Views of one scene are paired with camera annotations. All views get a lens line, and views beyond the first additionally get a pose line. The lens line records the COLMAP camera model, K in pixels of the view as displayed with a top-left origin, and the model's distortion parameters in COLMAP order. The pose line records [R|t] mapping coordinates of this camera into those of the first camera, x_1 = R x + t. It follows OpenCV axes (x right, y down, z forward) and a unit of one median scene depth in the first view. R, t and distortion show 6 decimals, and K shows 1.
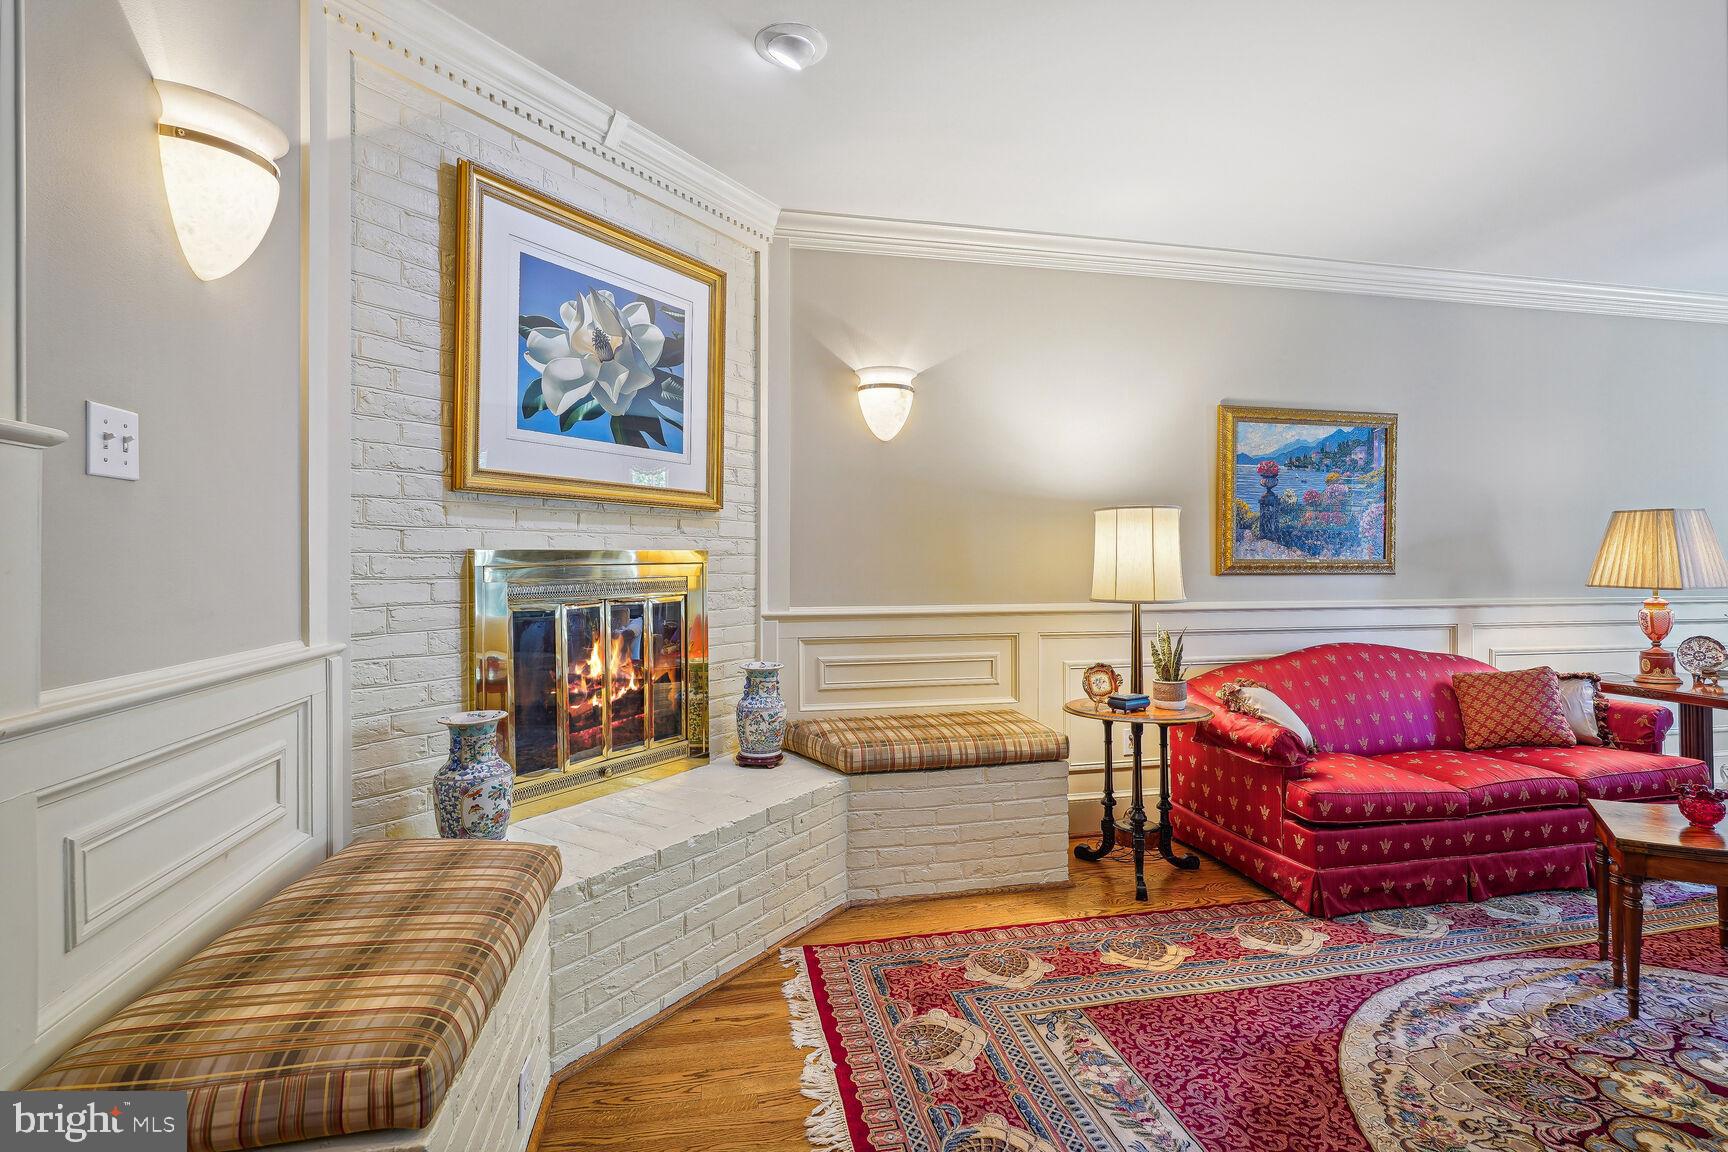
lens RADIAL K [[809.6, 0, 862.8], [0, 809.6, 565.9], [0, 0, 1]] dist [-0.001460, 0.000317]
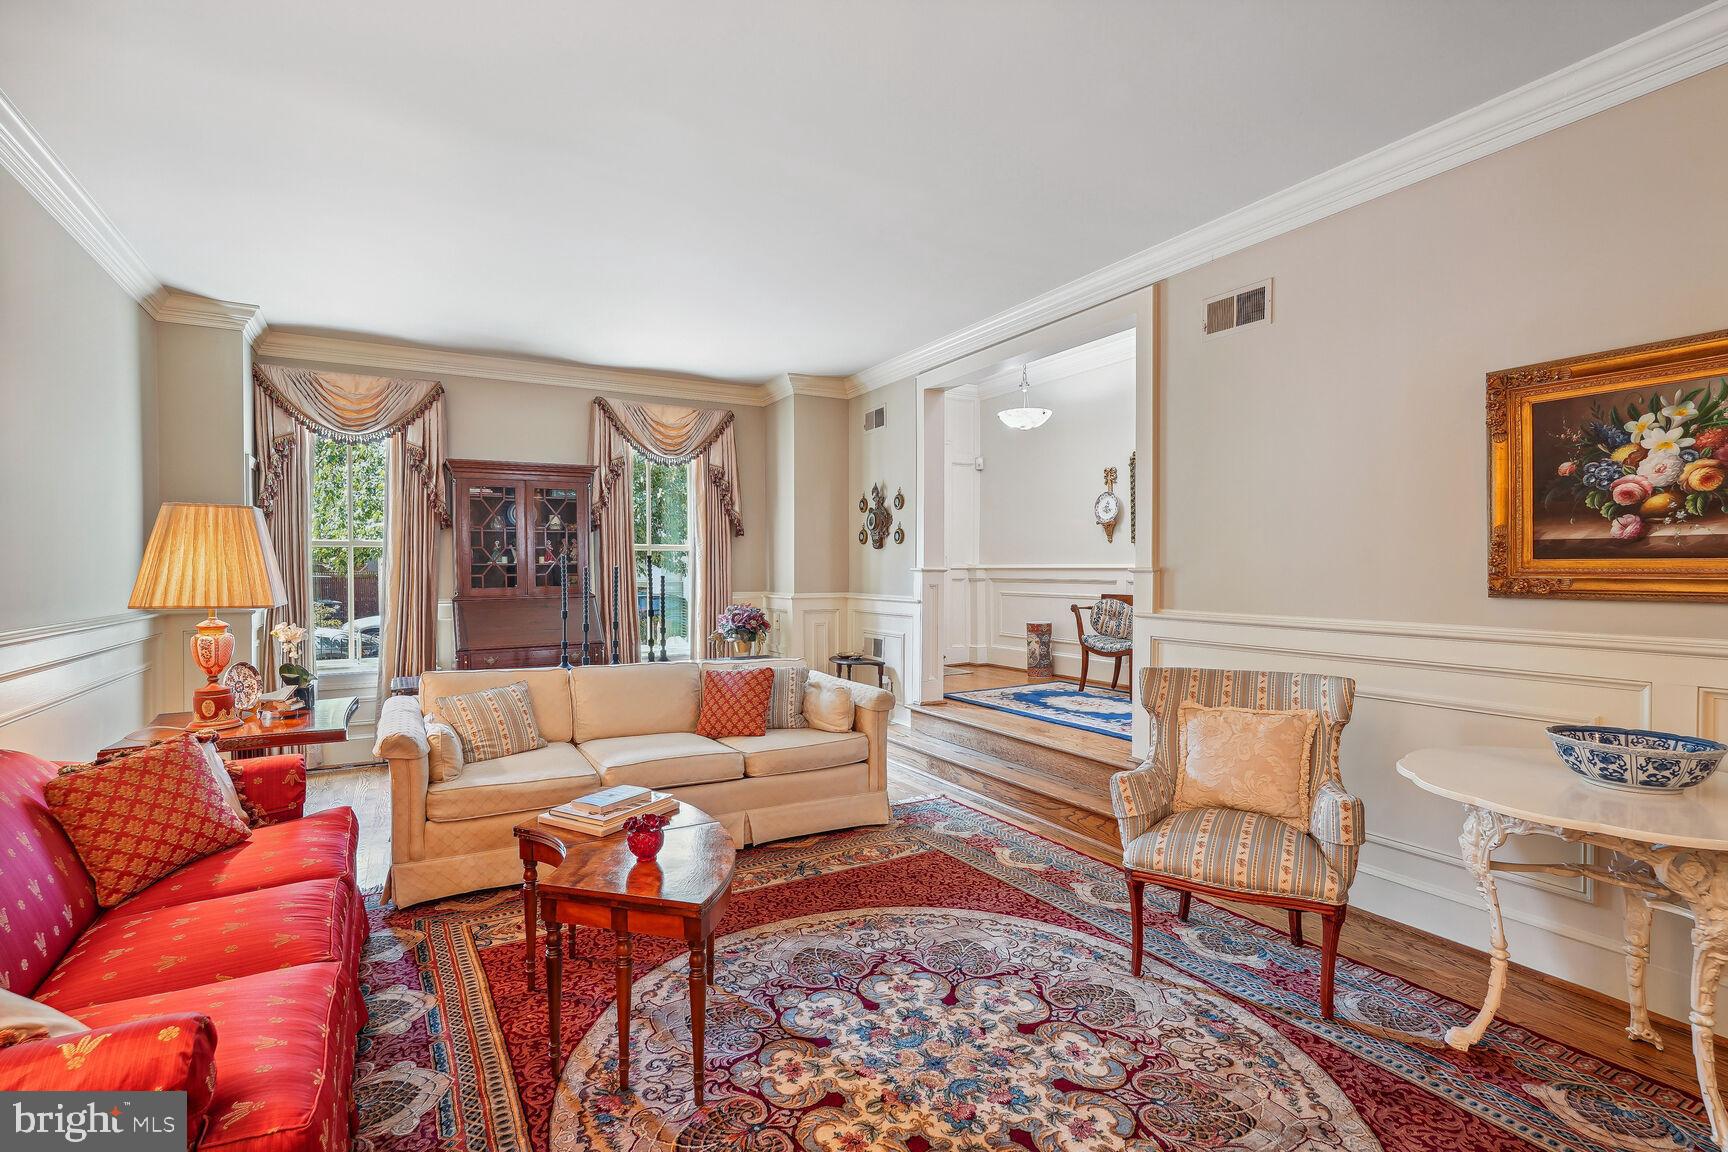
lens RADIAL K [[809.6, 0, 863.6], [0, 809.6, 573.4], [0, 0, 1]] dist [-0.001460, 0.000317]
pose [[-0.310966, -0.003141, 0.950416, 0.056194], [0.009766, 0.999931, 0.006500, -0.003107], [-0.950371, 0.011304, -0.310913, 0.681321]]
